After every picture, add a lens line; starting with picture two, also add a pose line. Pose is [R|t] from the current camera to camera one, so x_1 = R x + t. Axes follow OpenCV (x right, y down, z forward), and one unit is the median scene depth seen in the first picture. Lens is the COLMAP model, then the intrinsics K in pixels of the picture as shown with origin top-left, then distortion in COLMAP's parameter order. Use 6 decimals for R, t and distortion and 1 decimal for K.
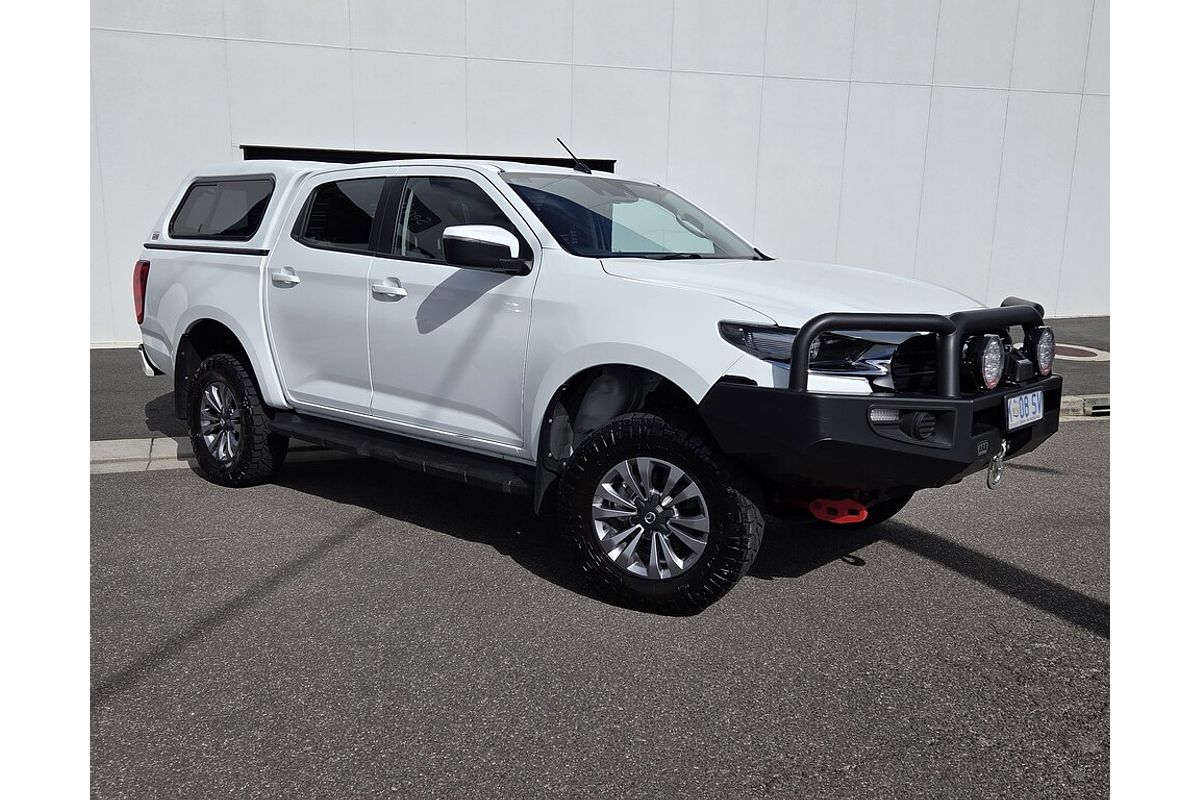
lens RADIAL K [[967.8, 0, 557.1], [0, 967.8, 416.1], [0, 0, 1]] dist [0.062432, -0.001845]
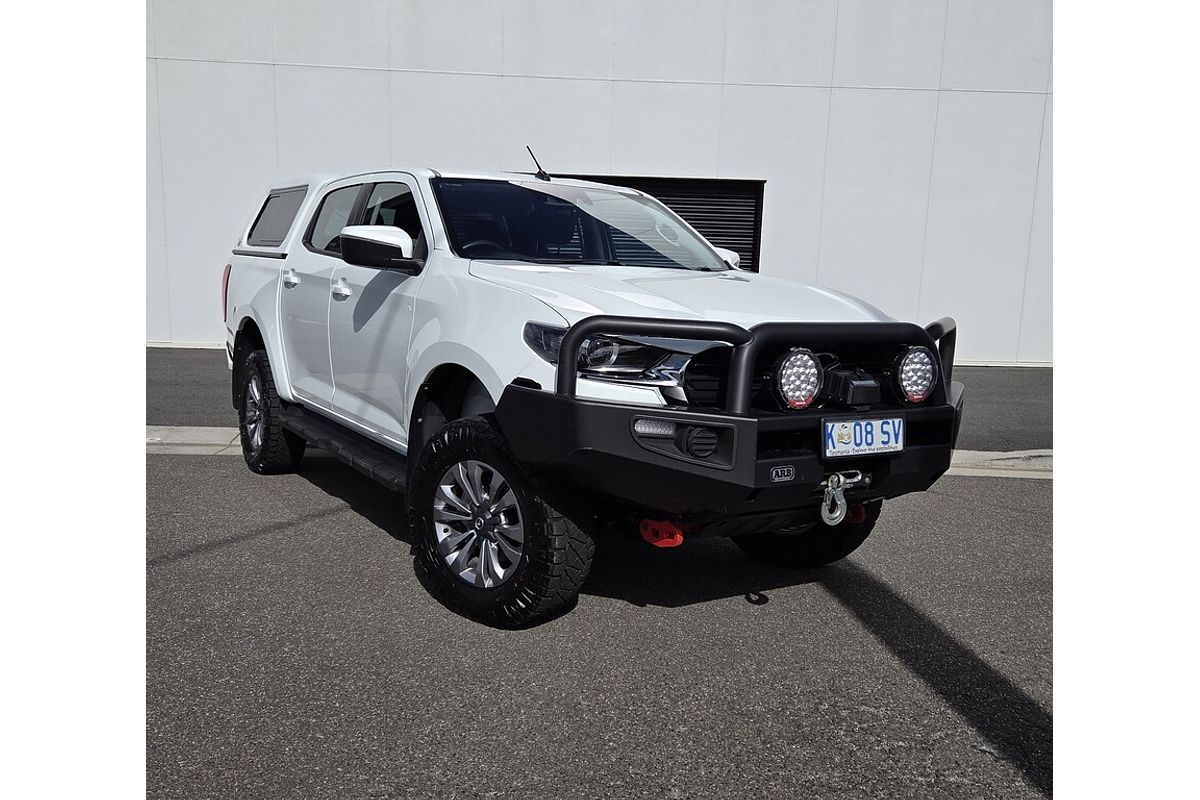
lens RADIAL K [[967.8, 0, 557.1], [0, 967.8, 416.1], [0, 0, 1]] dist [0.062432, -0.001845]
pose [[0.961569, 0.063991, -0.267001, 0.419800], [-0.071887, 0.997214, -0.019893, 0.011013], [0.264984, 0.038323, 0.963491, 0.077954]]
